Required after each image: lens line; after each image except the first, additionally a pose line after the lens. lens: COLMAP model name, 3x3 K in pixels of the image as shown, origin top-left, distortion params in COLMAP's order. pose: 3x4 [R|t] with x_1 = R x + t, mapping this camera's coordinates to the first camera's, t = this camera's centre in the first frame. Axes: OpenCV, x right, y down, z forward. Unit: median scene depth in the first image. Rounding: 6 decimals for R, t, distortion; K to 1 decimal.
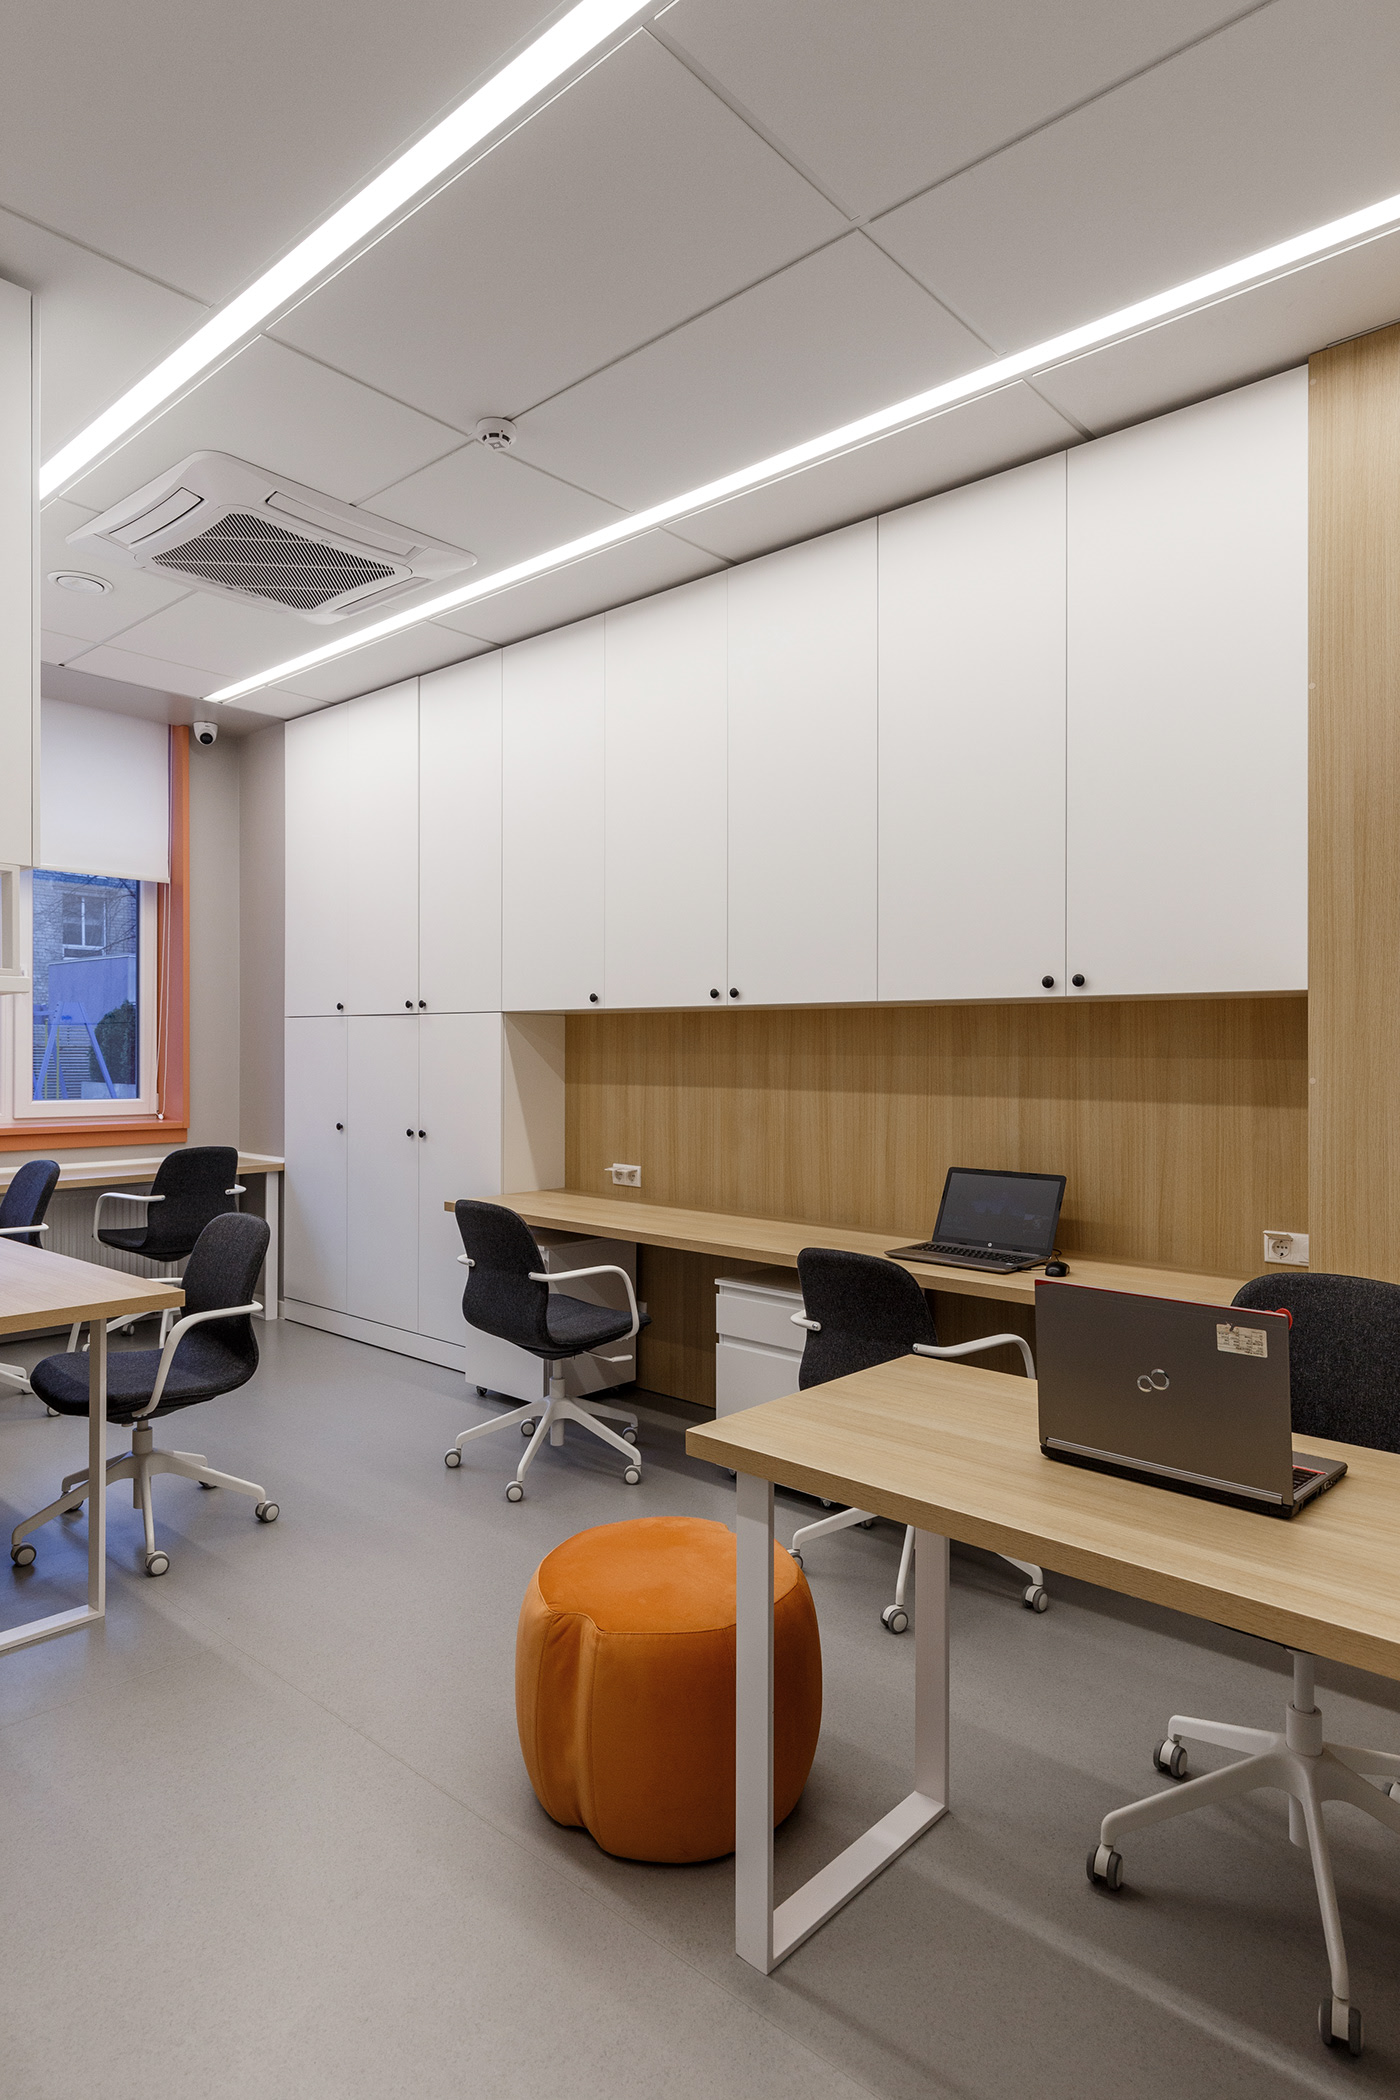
lens RADIAL K [[1199.4, 0, 697.6], [0, 1199.4, 1044.7], [0, 0, 1]] dist [0.005675, -0.001605]
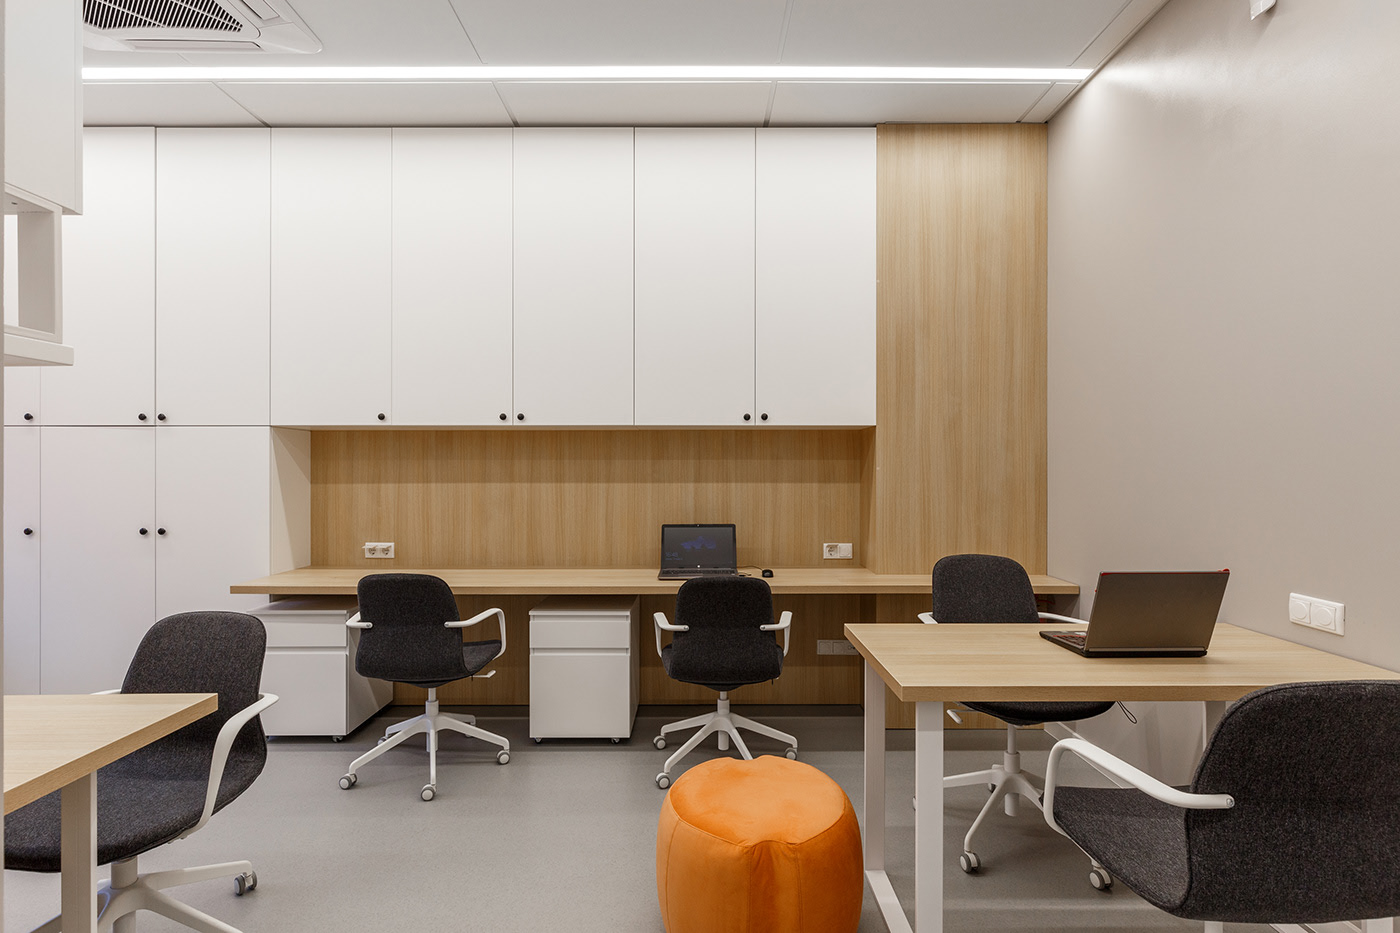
lens RADIAL K [[648.3, 0, 701.6], [0, 648.3, 473.4], [0, 0, 1]] dist [-0.011967, -0.000458]
pose [[0.737429, -0.007804, 0.675380, -0.358659], [0.001980, 0.999954, 0.009392, 0.020330], [-0.675422, -0.005588, 0.737410, 0.272524]]
